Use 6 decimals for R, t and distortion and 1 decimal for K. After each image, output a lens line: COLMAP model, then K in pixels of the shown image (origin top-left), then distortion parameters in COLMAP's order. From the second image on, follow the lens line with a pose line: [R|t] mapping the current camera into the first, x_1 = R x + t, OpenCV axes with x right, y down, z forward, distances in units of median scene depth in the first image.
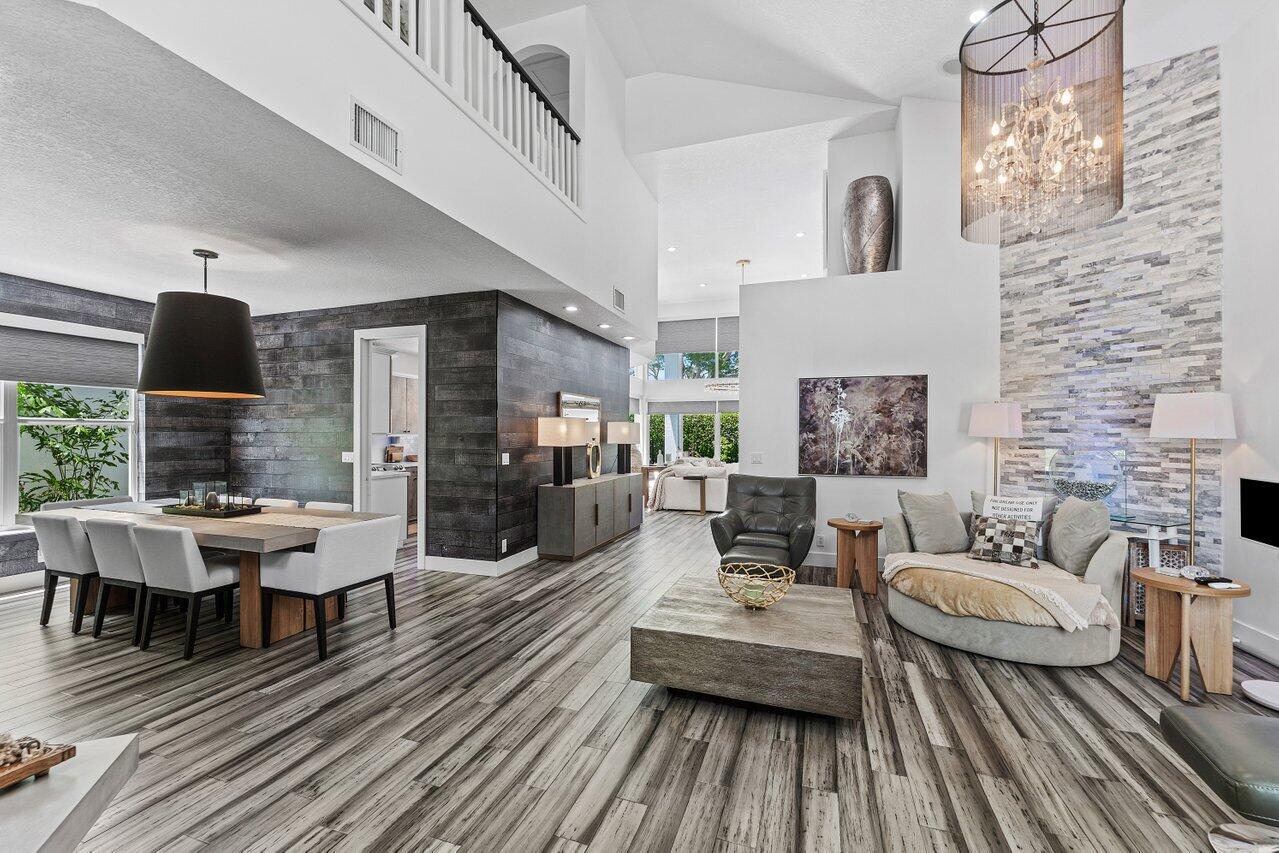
lens RADIAL K [[531.9, 0, 631.2], [0, 531.9, 434.1], [0, 0, 1]] dist [-0.001194, -0.000563]
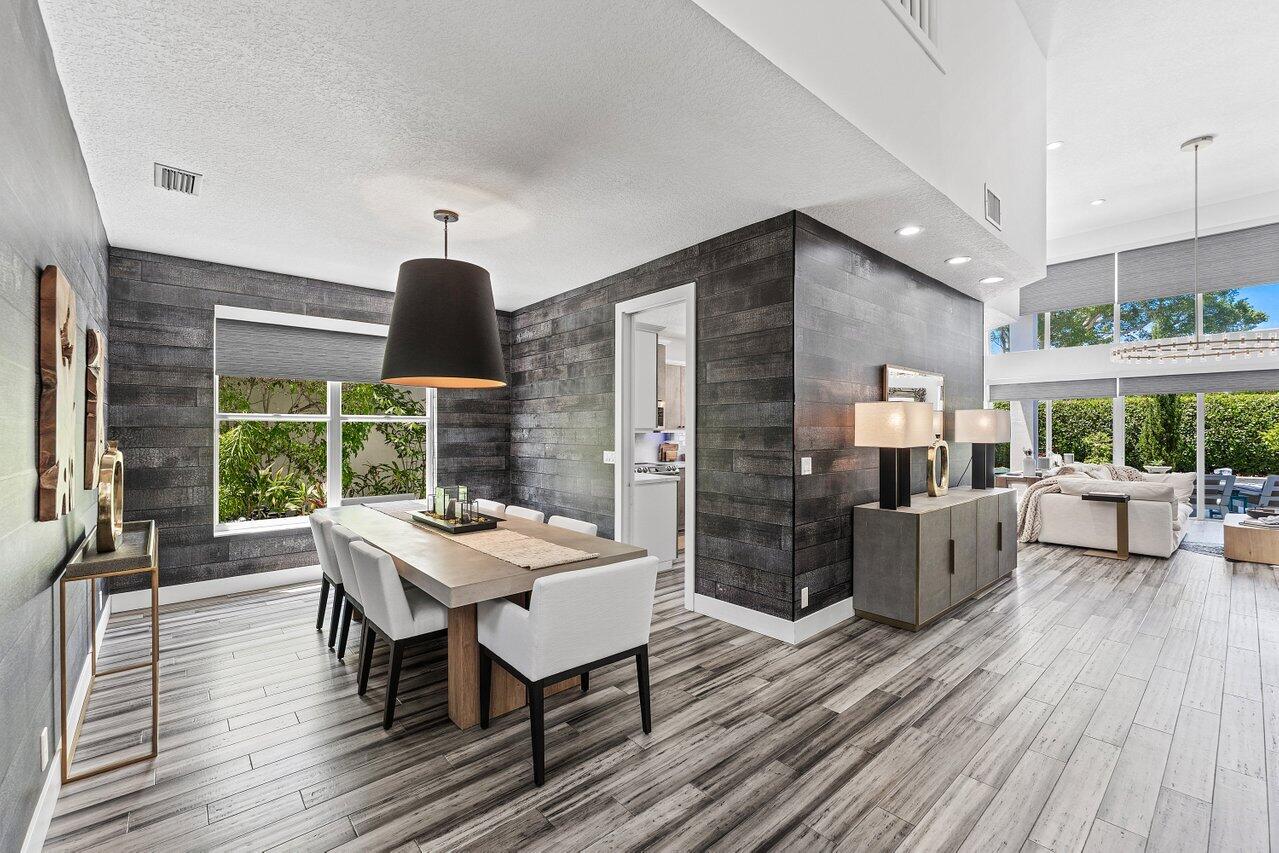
lens RADIAL K [[531.9, 0, 631.2], [0, 531.9, 434.1], [0, 0, 1]] dist [-0.001194, -0.000563]
pose [[0.870512, 0.000366, -0.492147, -0.101123], [0.003057, 0.999976, 0.006150, 0.002136], [0.492138, -0.006859, 0.870490, 0.318340]]
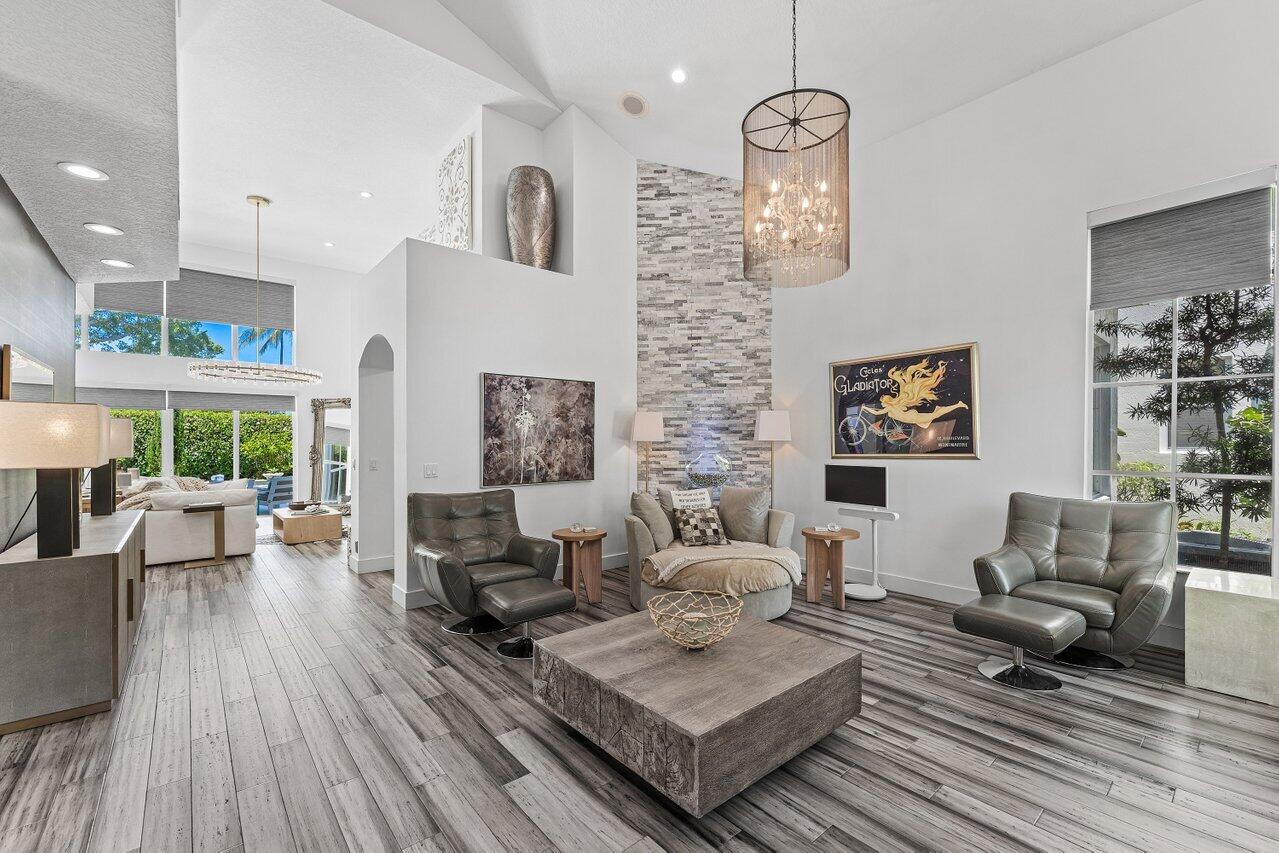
lens RADIAL K [[534.4, 0, 642.0], [0, 534.4, 441.7], [0, 0, 1]] dist [0.000159, -0.000074]
pose [[0.496587, -0.005847, 0.867967, -0.308961], [0.004576, 0.999981, 0.004119, 0.001966], [-0.867975, 0.001926, 0.496604, 0.384481]]
